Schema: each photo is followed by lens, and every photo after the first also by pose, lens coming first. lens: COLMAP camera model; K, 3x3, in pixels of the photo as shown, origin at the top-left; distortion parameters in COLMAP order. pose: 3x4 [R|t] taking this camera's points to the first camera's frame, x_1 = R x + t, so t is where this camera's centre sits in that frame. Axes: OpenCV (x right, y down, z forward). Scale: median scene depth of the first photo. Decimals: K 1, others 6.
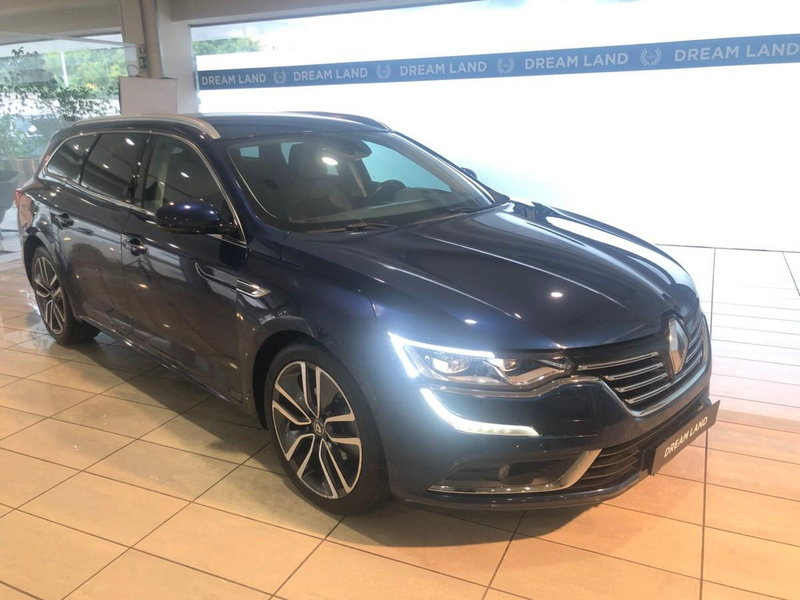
lens RADIAL K [[668.6, 0, 400.0], [0, 668.6, 300.0], [0, 0, 1]] dist [-0.016859, -0.003896]
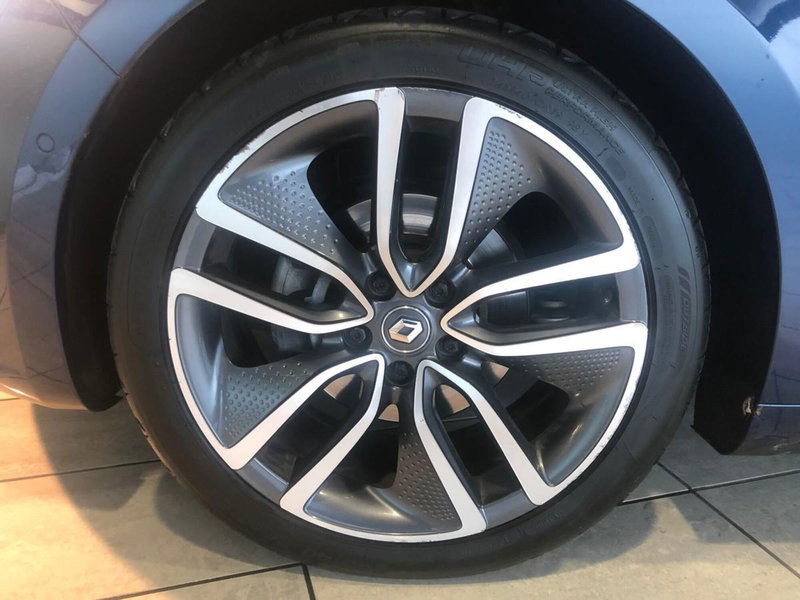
lens RADIAL K [[668.6, 0, 400.0], [0, 668.6, 300.0], [0, 0, 1]] dist [-0.016859, -0.003896]
pose [[0.660655, -0.124002, 0.740378, -0.342253], [0.023525, 0.989198, 0.144684, 0.133398], [-0.750321, -0.078169, 0.656435, 0.800550]]
